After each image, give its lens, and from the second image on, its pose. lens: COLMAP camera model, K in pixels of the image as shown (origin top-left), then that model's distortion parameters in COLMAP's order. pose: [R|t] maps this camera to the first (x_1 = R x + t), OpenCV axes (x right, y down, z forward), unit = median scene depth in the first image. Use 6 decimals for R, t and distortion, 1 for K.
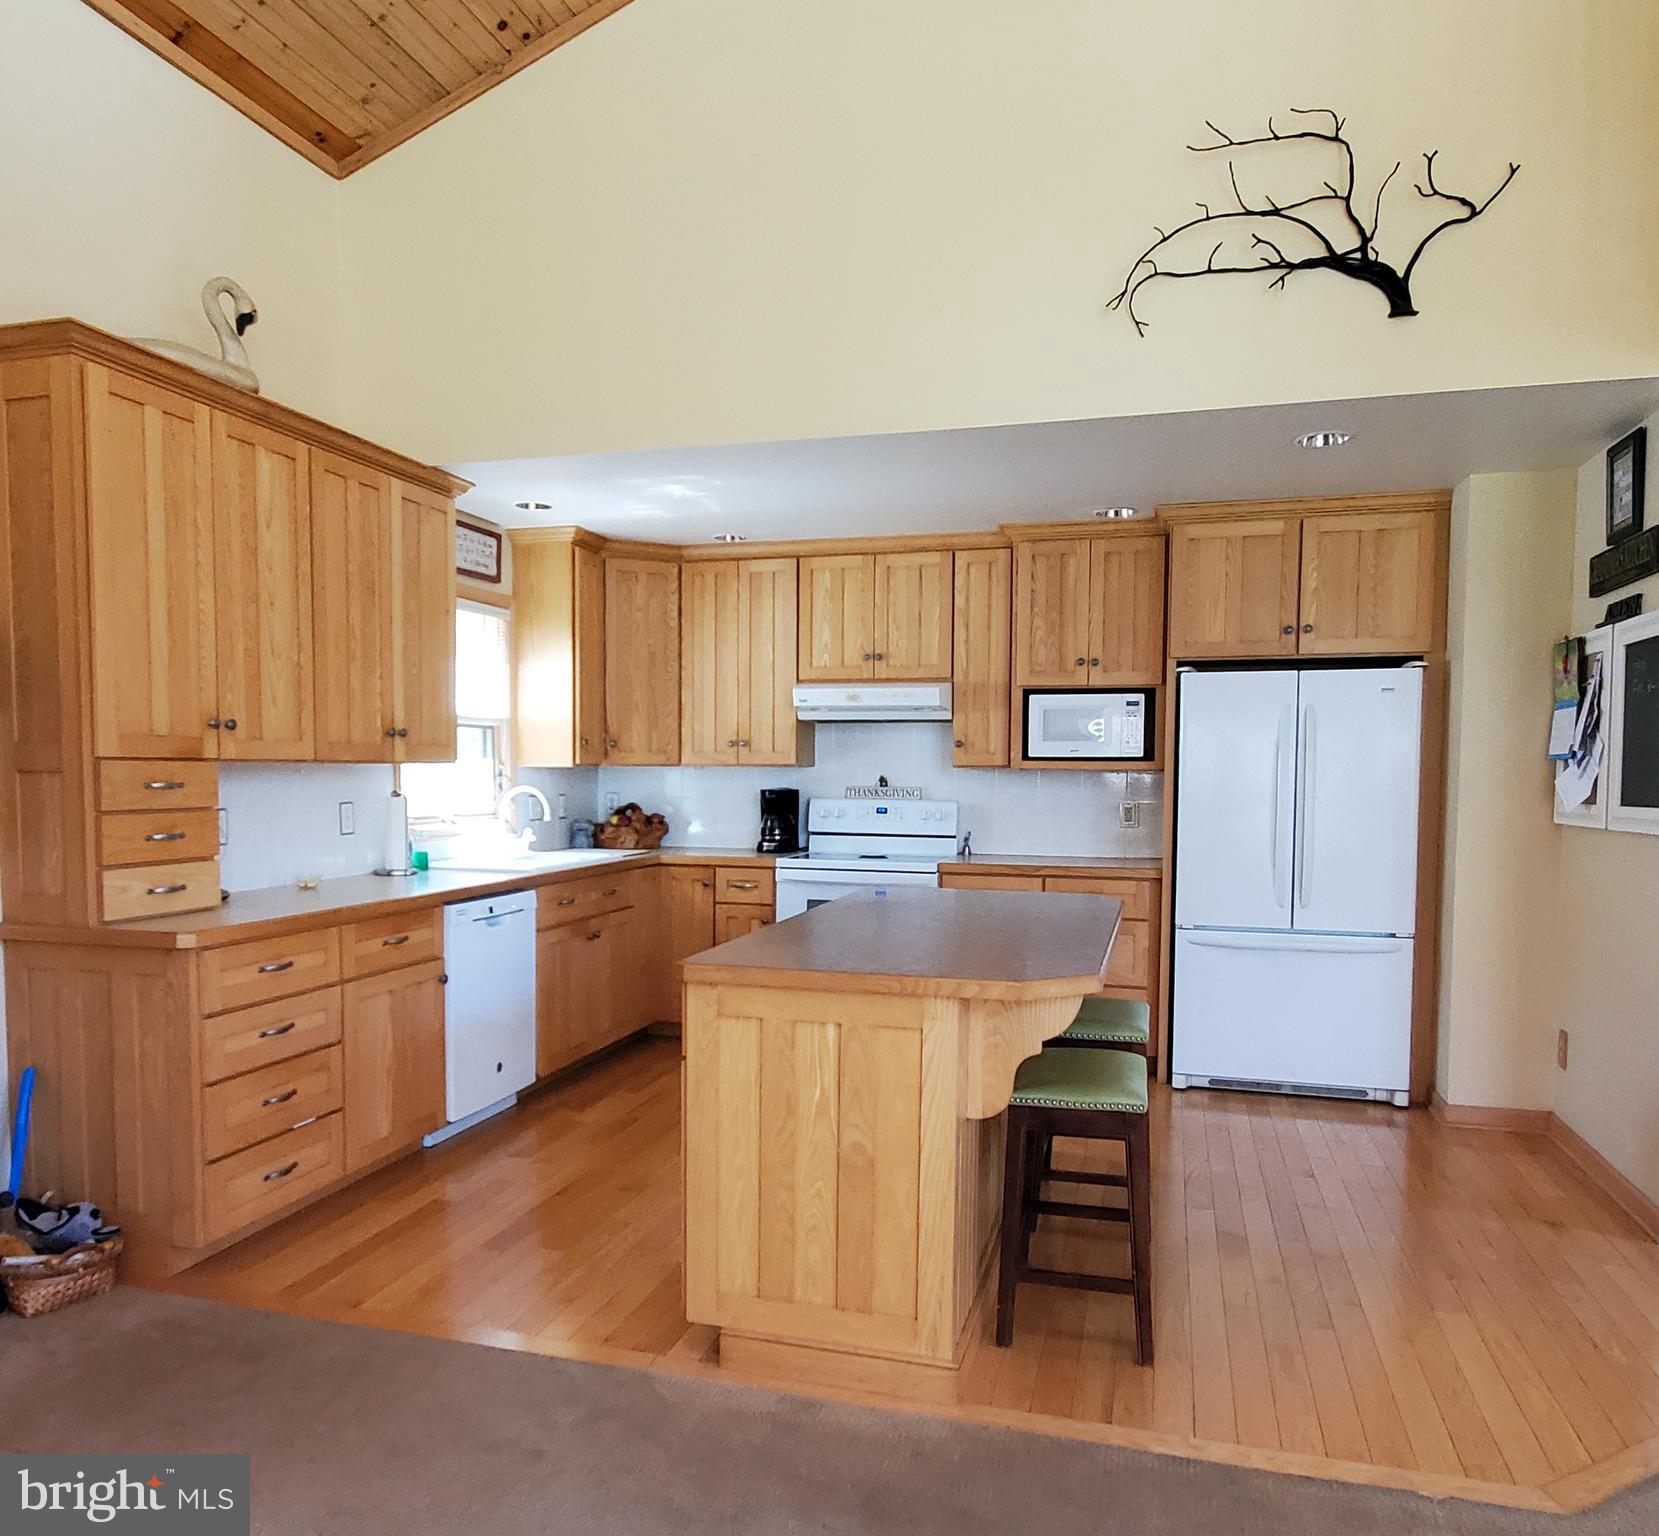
lens RADIAL K [[1254.7, 0, 830.1], [0, 1254.7, 837.3], [0, 0, 1]] dist [-0.001678, 0.003550]
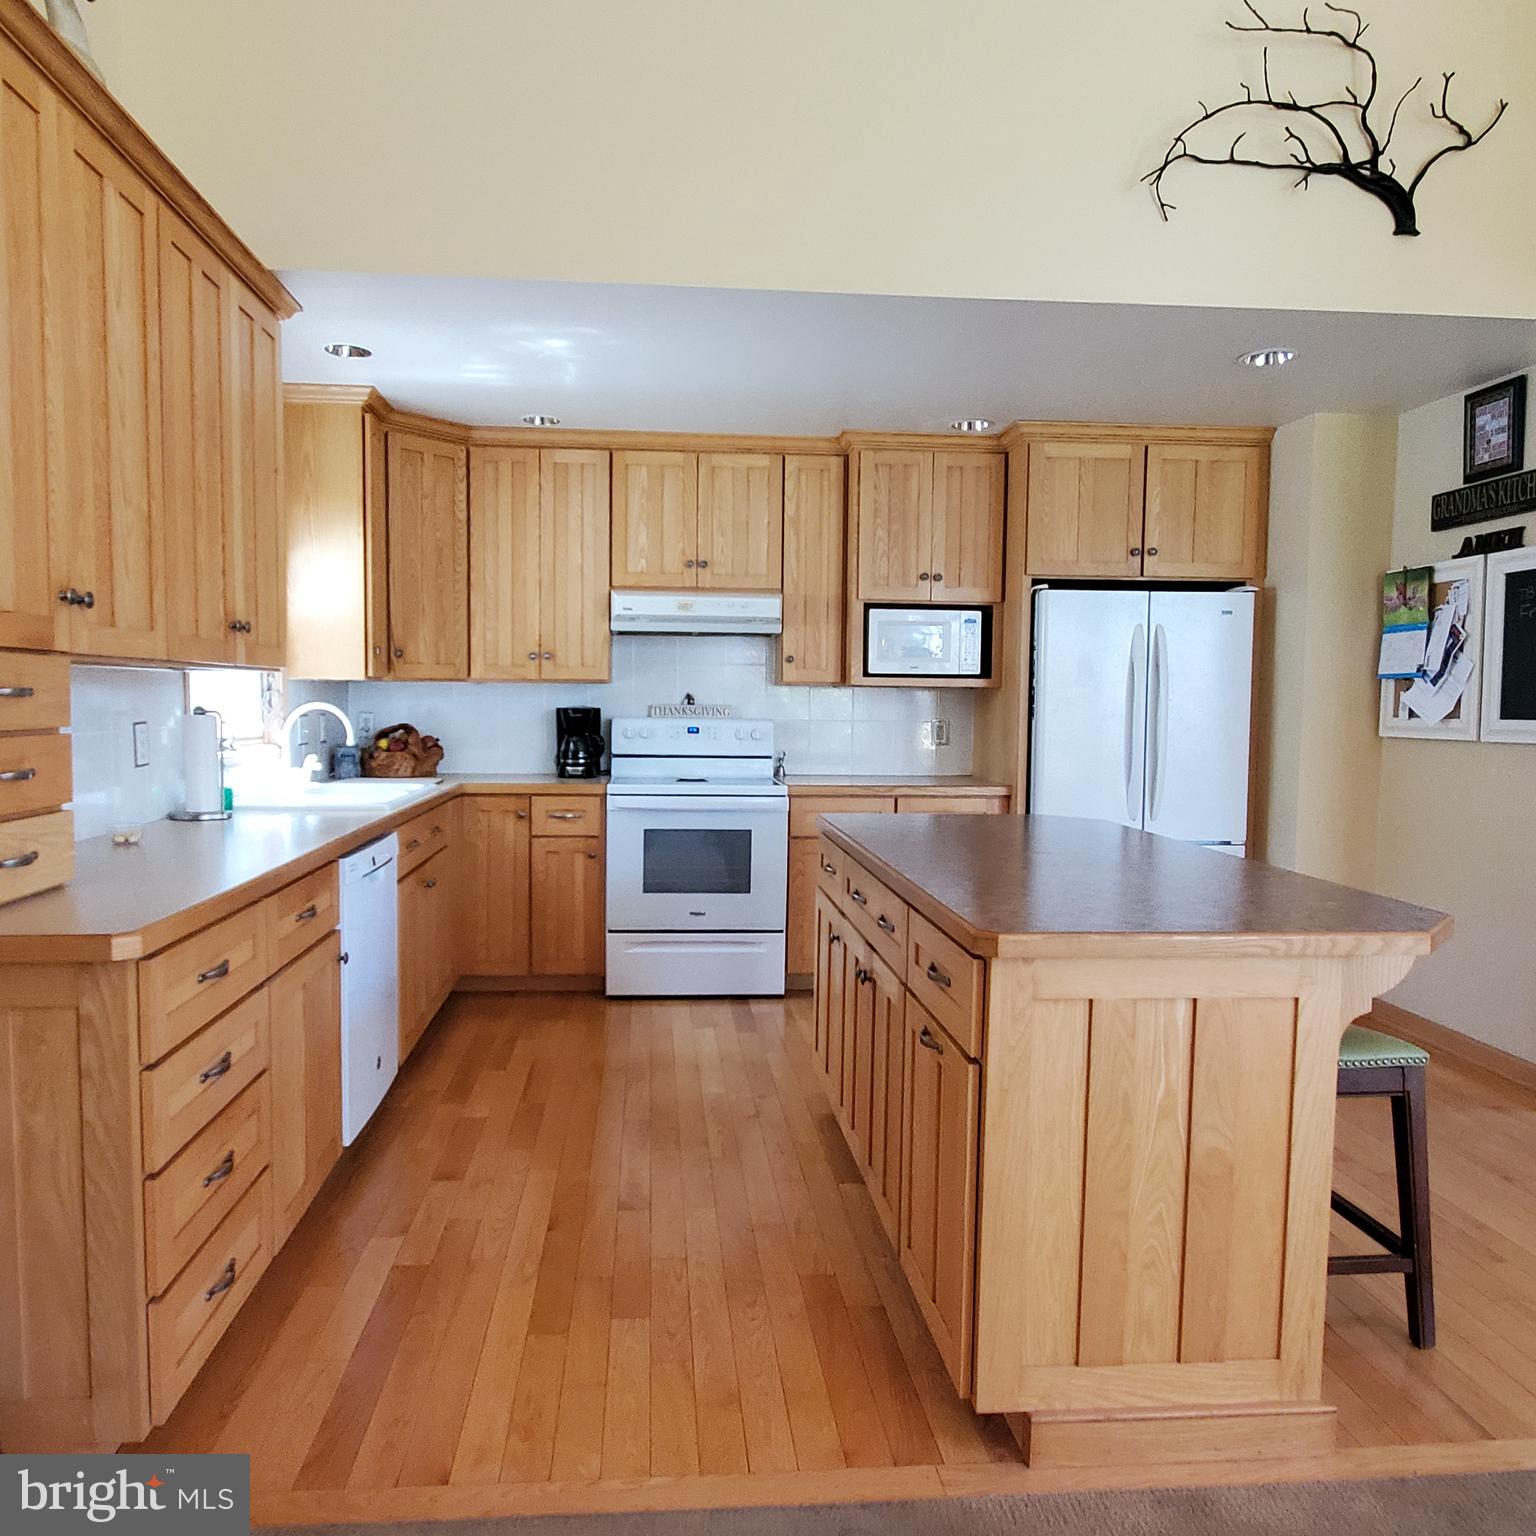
lens RADIAL K [[1139.3, 0, 768.0], [0, 1139.3, 768.0], [0, 0, 1]] dist [-0.001670, 0.001294]
pose [[0.934083, -0.018734, 0.356565, -0.243268], [0.015430, 0.999808, 0.012108, -0.003193], [-0.356723, -0.005809, 0.934192, 0.219025]]
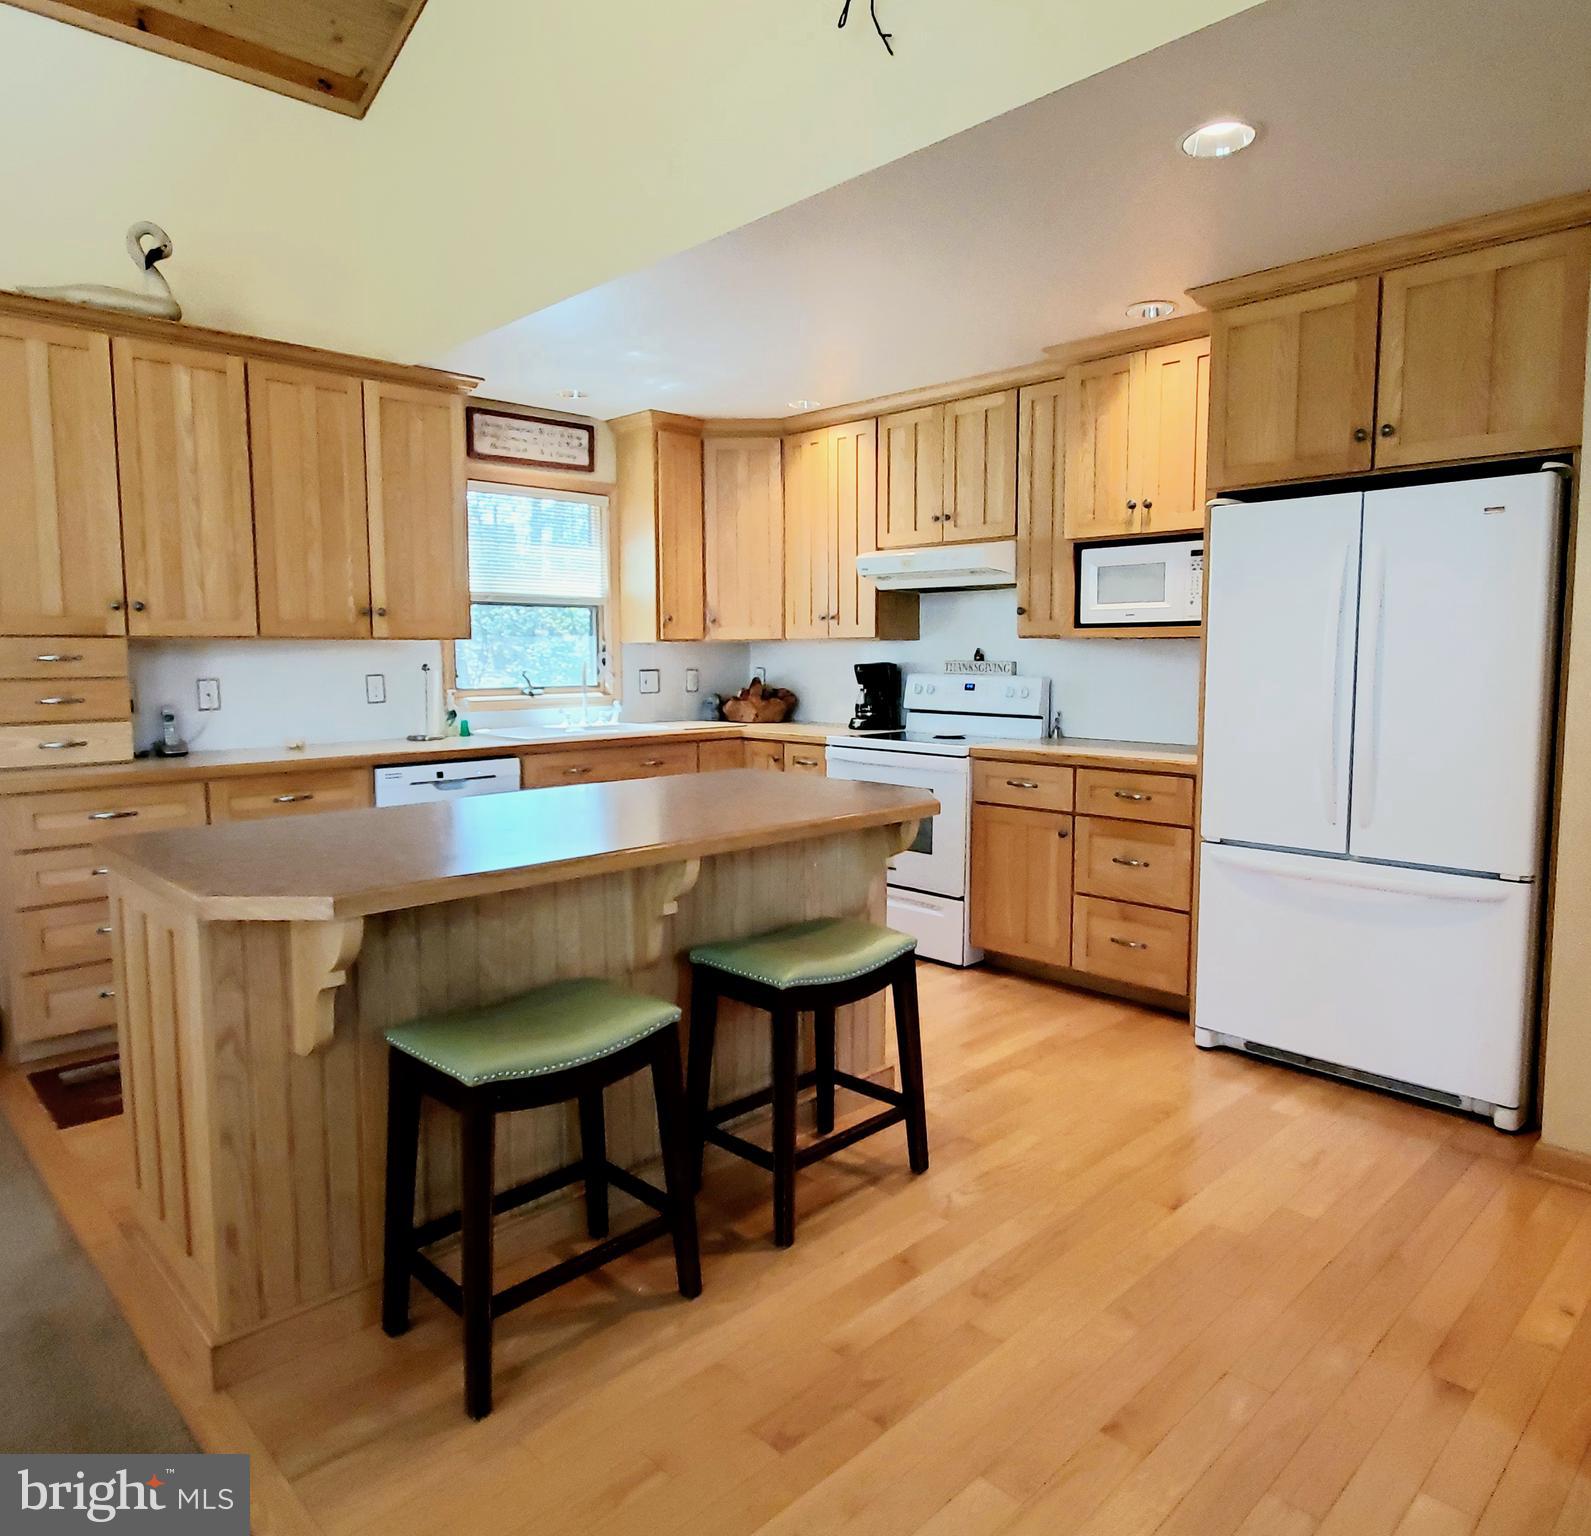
lens RADIAL K [[1101.4, 0, 794.0], [0, 1101.4, 744.8], [0, 0, 1]] dist [0.034495, -0.046369]
pose [[0.863996, 0.034026, -0.502348, 0.389921], [-0.018775, 0.999197, 0.035388, -0.005941], [0.503149, -0.021143, 0.863941, 0.277316]]
